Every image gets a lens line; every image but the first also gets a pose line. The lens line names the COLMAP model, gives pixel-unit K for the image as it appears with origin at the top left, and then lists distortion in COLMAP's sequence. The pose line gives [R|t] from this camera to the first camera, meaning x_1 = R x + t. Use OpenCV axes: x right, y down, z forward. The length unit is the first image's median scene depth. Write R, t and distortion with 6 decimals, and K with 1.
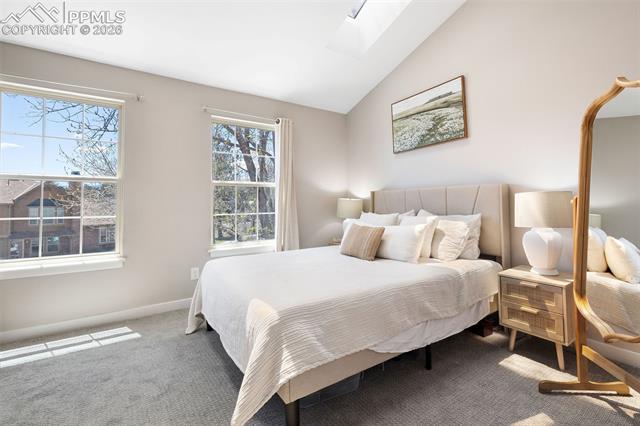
lens RADIAL K [[292.0, 0, 319.4], [0, 292.0, 206.1], [0, 0, 1]] dist [0.000876, 0.000644]
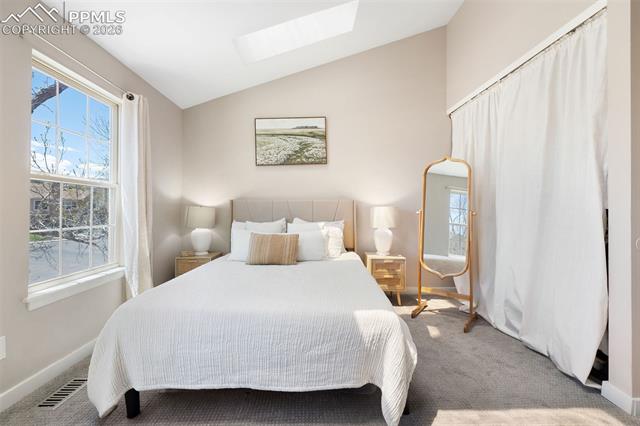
lens RADIAL K [[278.1, 0, 318.6], [0, 278.1, 215.6], [0, 0, 1]] dist [0.003447, 0.000979]
pose [[0.565284, -0.006964, 0.824867, -0.526221], [0.001153, 0.999970, 0.007652, -0.004836], [-0.824895, -0.003374, 0.565275, 0.275237]]
